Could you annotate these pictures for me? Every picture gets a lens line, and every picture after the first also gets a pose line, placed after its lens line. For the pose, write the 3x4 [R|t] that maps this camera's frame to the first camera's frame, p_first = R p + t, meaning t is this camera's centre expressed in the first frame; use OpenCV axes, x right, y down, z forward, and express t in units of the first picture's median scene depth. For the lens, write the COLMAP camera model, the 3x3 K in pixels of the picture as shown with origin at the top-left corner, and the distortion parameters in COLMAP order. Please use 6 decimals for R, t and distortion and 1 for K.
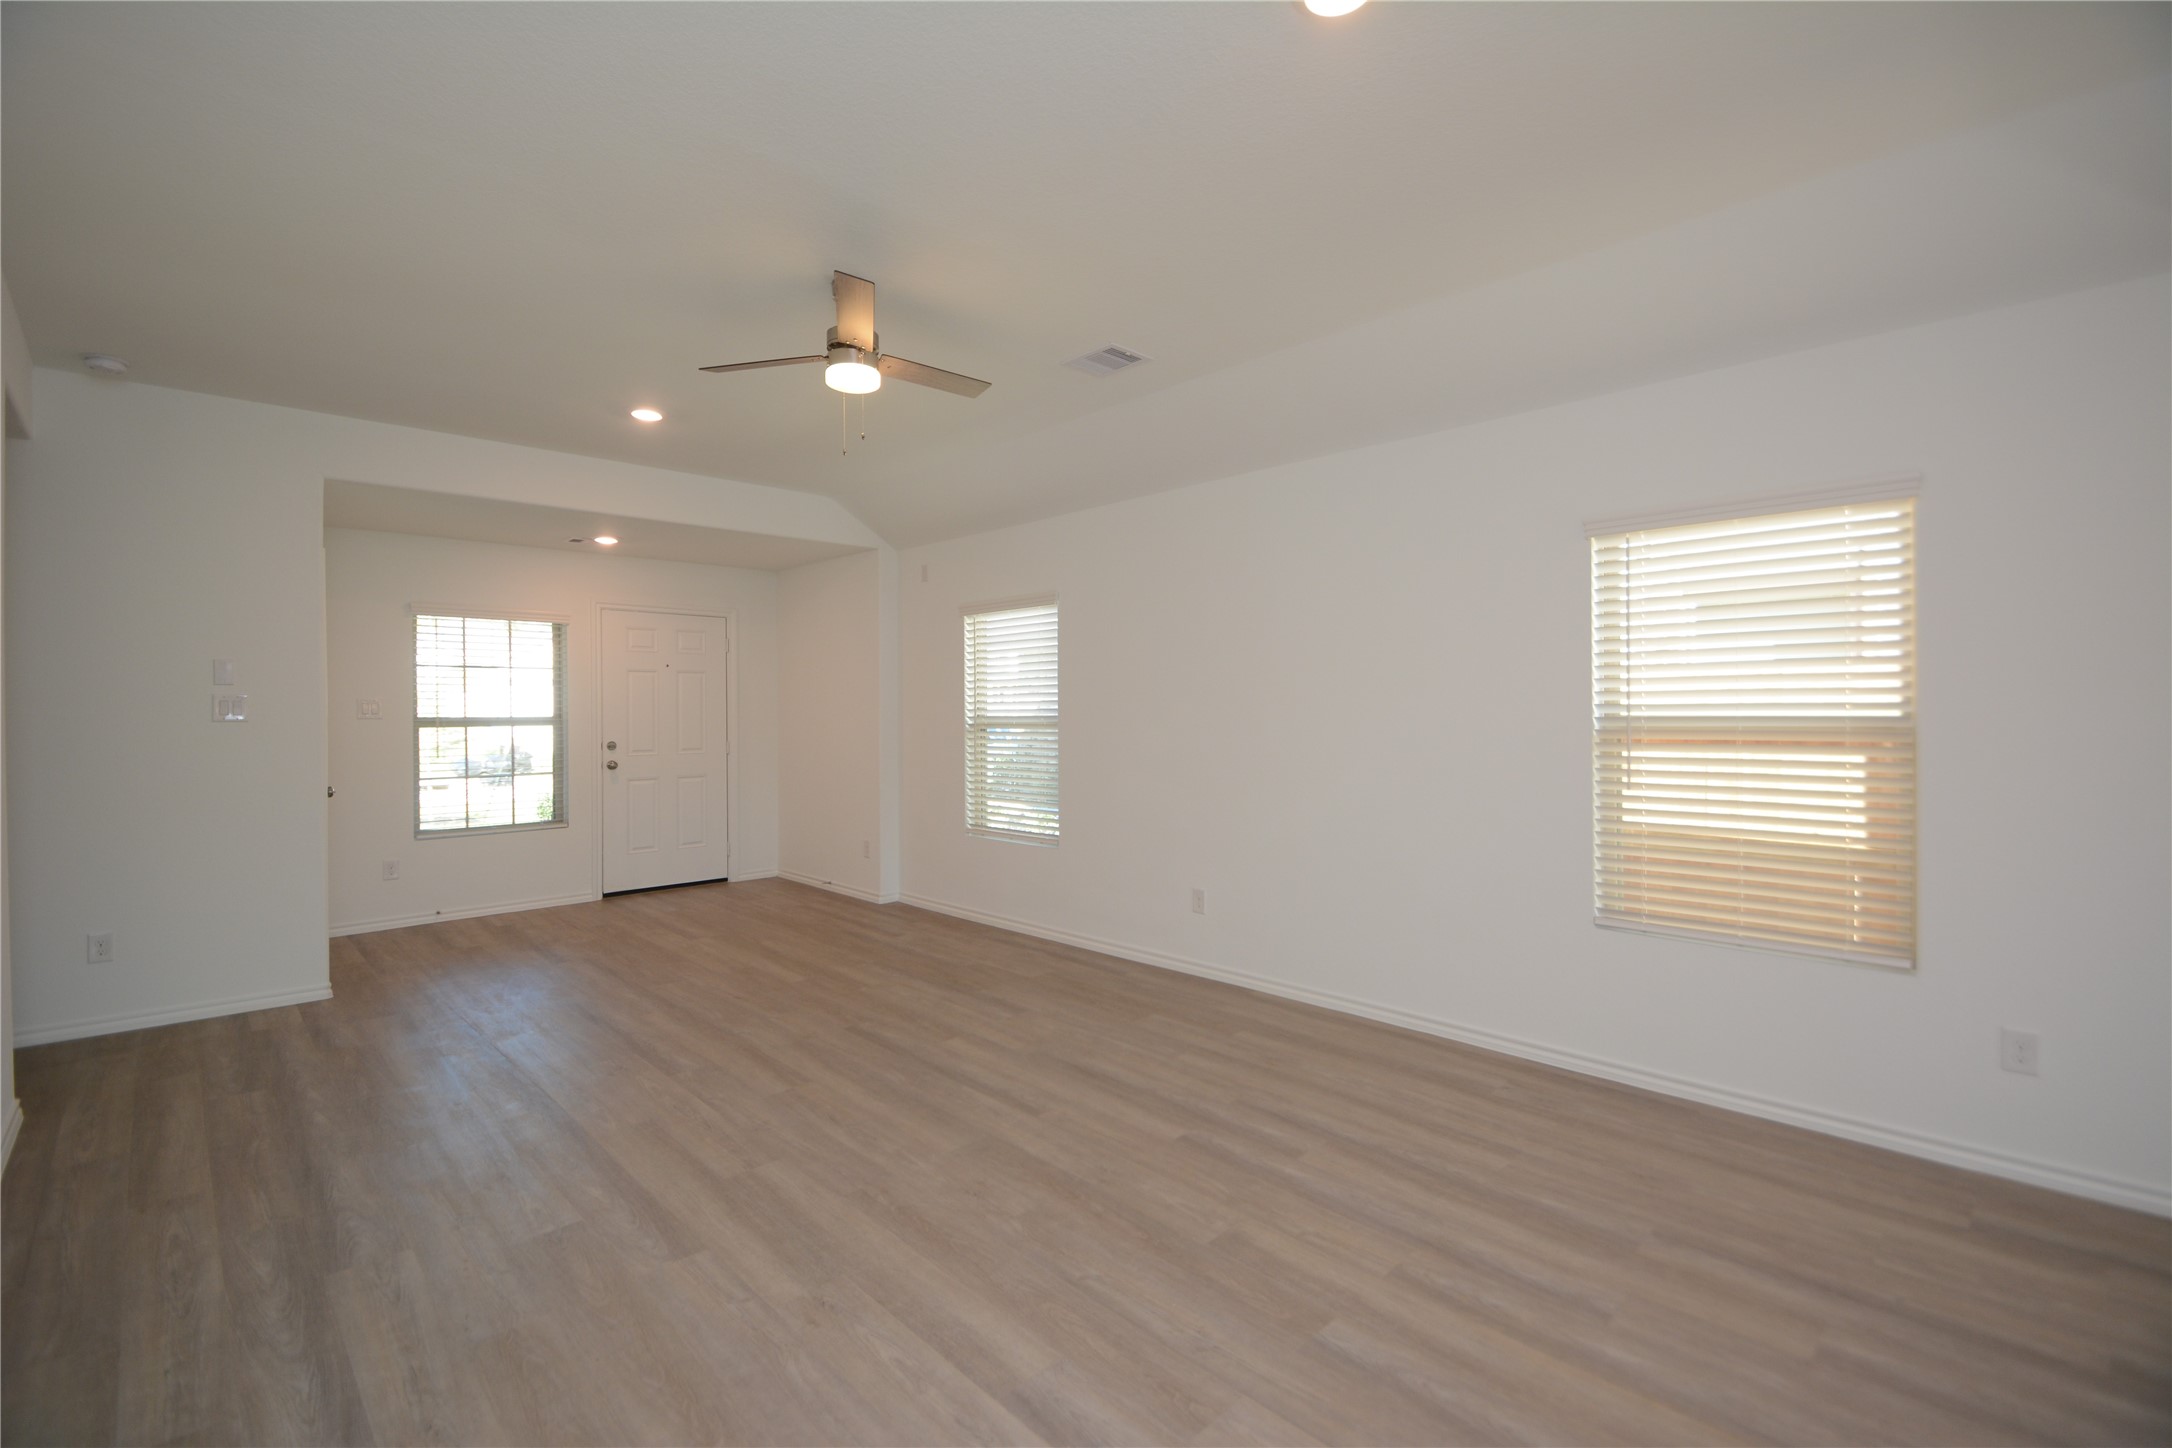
lens RADIAL K [[957.3, 0, 1078.9], [0, 957.3, 713.2], [0, 0, 1]] dist [-0.004790, -0.001172]
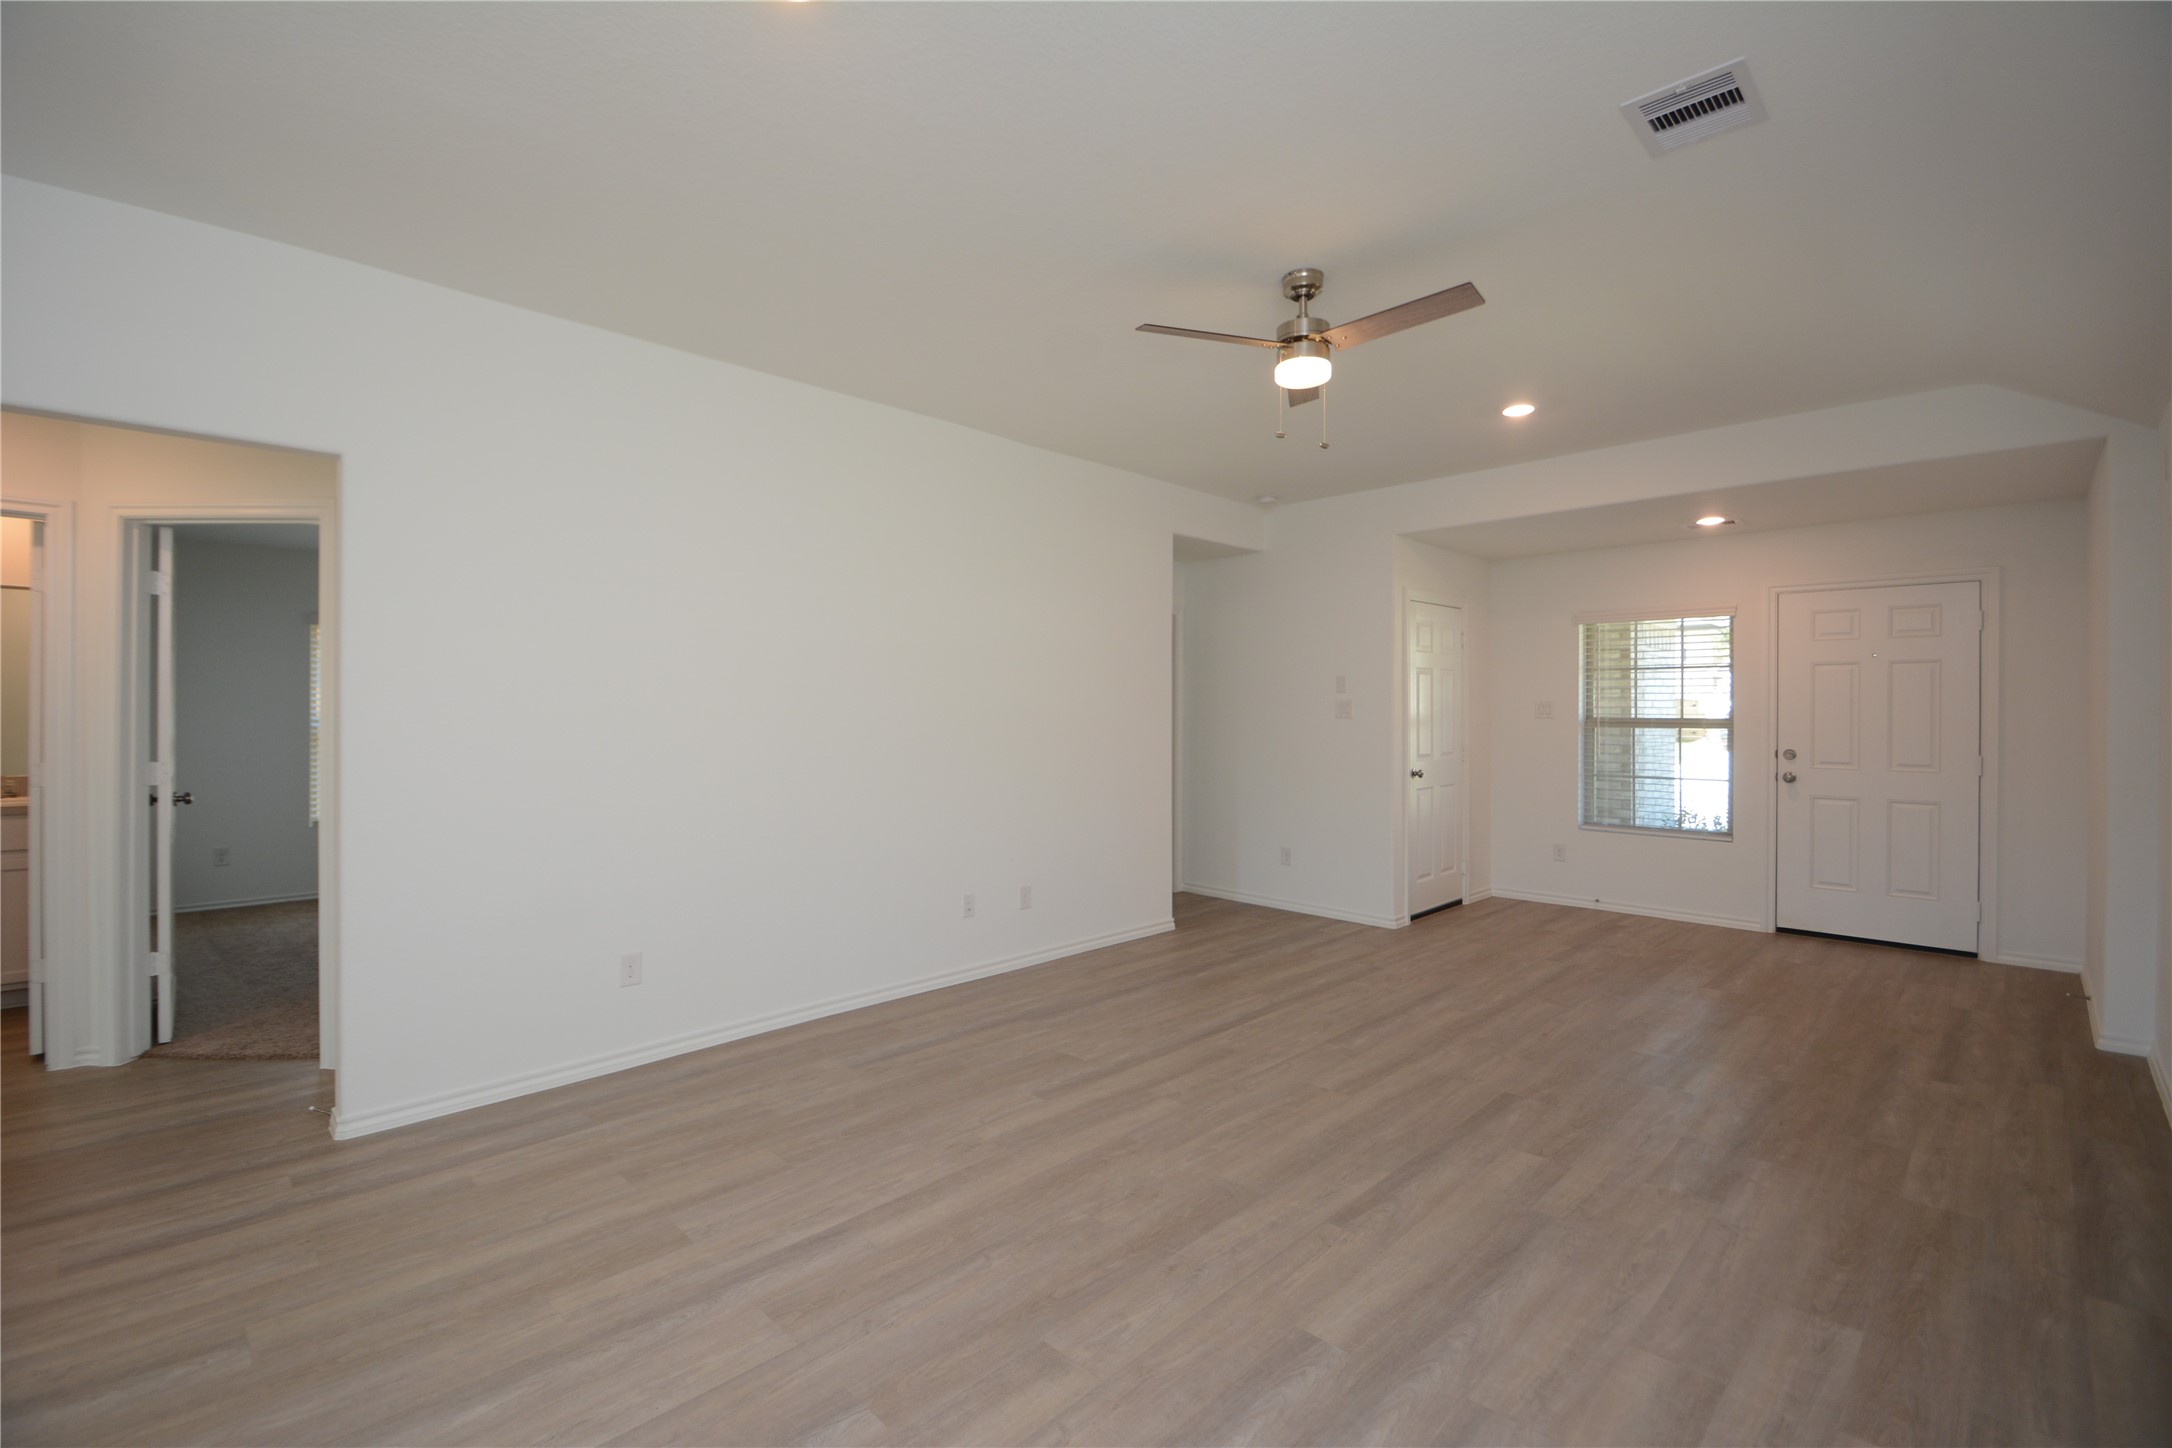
lens RADIAL K [[957.3, 0, 1073.3], [0, 957.3, 709.2], [0, 0, 1]] dist [-0.004790, -0.001172]
pose [[-0.000171, 0.004585, -0.999989, 0.391654], [-0.007386, 0.999962, 0.004586, -0.005552], [0.999973, 0.007387, -0.000137, 0.406604]]
